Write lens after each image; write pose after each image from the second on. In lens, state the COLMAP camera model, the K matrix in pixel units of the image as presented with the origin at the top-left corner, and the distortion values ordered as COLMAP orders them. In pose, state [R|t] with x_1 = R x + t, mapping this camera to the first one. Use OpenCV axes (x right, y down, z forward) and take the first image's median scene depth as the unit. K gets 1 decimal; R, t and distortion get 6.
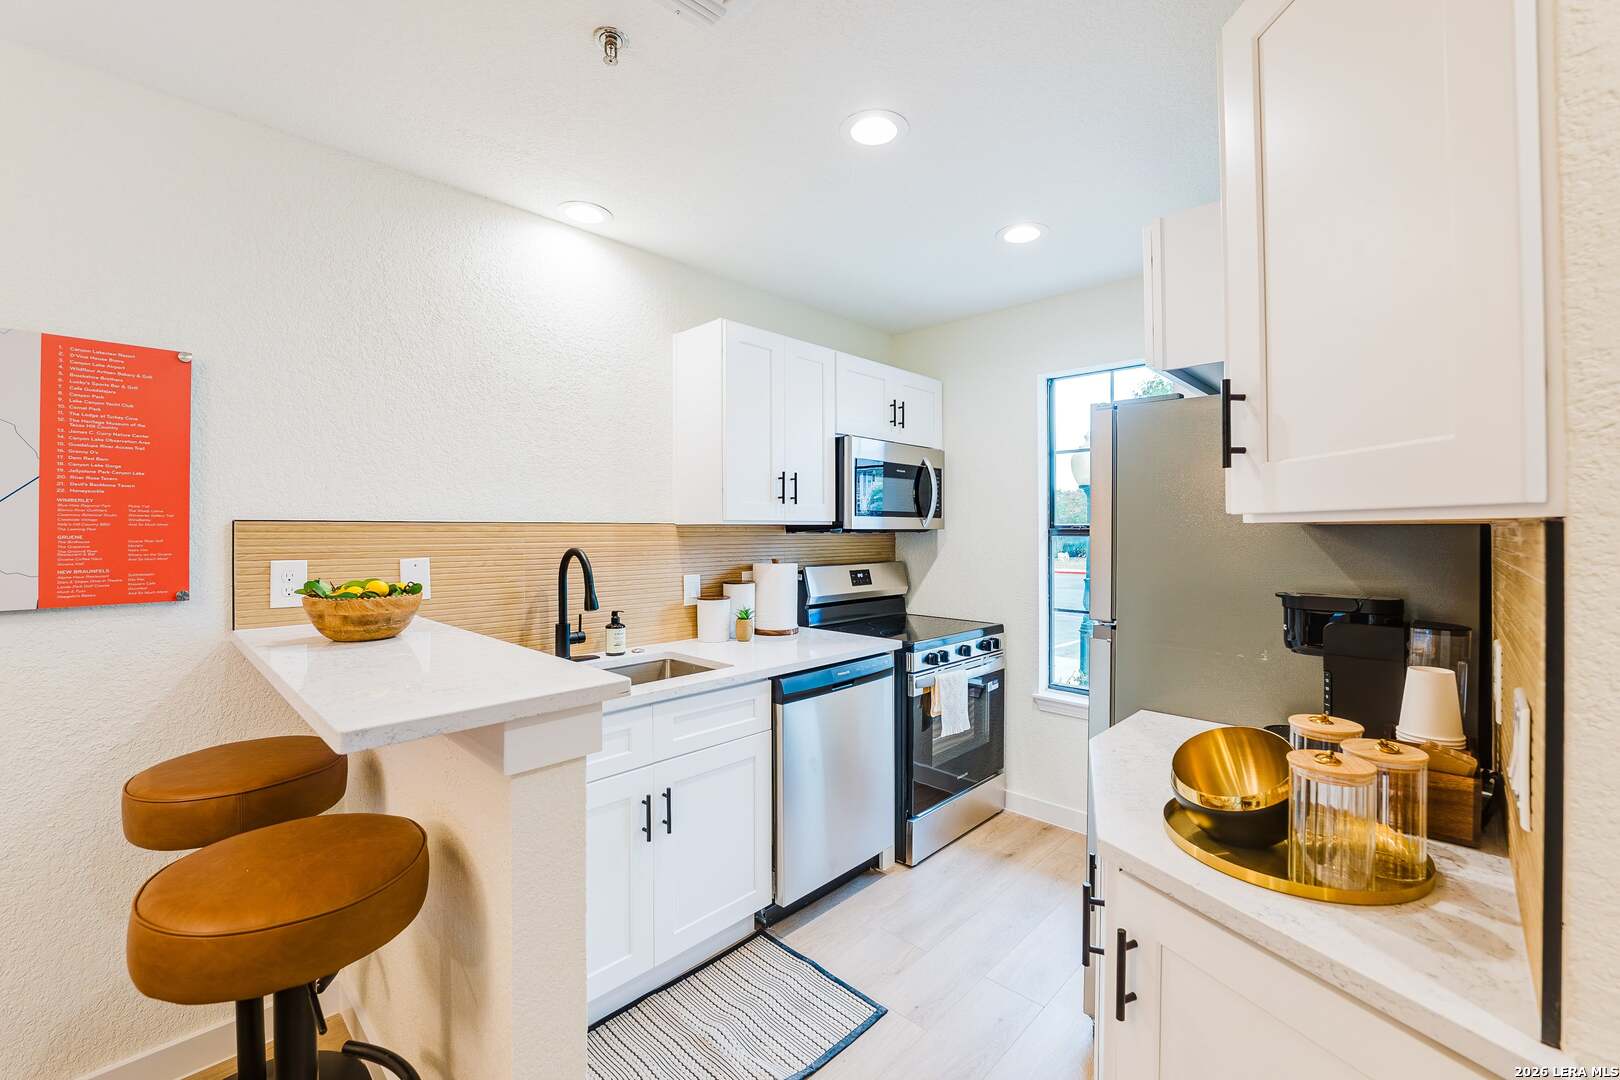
lens RADIAL K [[667.4, 0, 800.7], [0, 667.4, 531.2], [0, 0, 1]] dist [-0.012669, 0.001581]
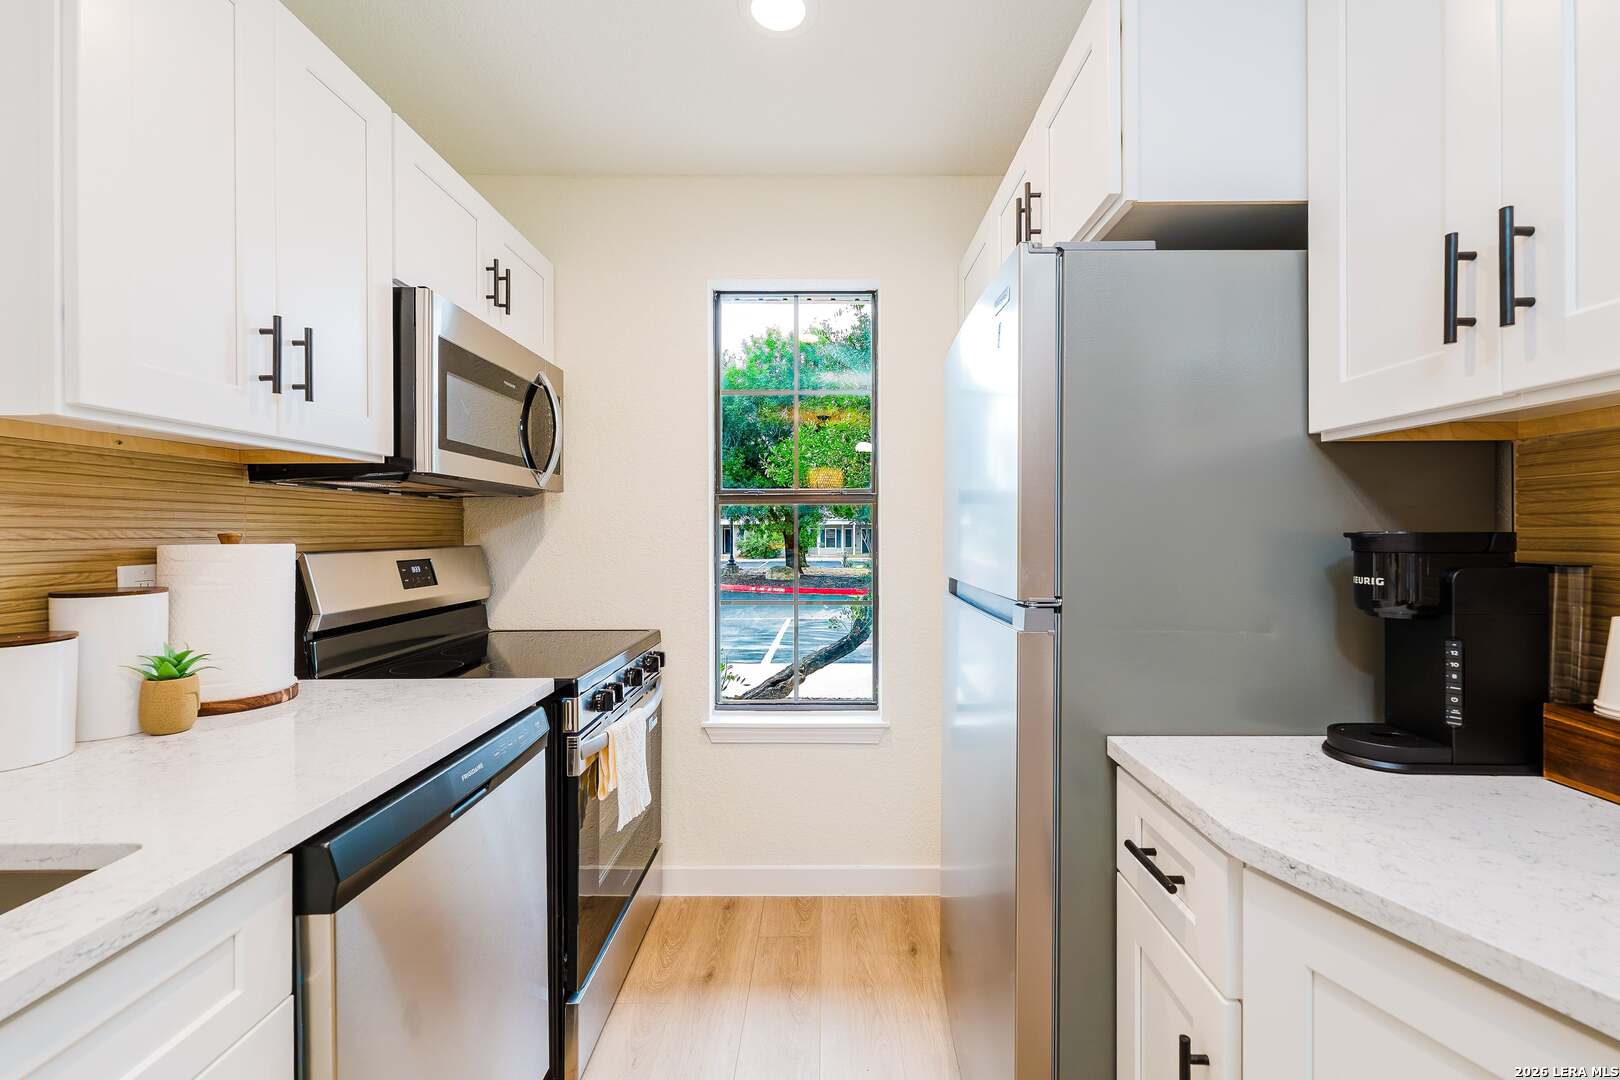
lens RADIAL K [[667.4, 0, 829.2], [0, 667.4, 528.3], [0, 0, 1]] dist [-0.012669, 0.001581]
pose [[0.703173, 0.000561, 0.711018, -0.074784], [0.004428, 0.999977, -0.005168, 0.045287], [-0.711005, 0.006782, 0.703155, 0.452782]]
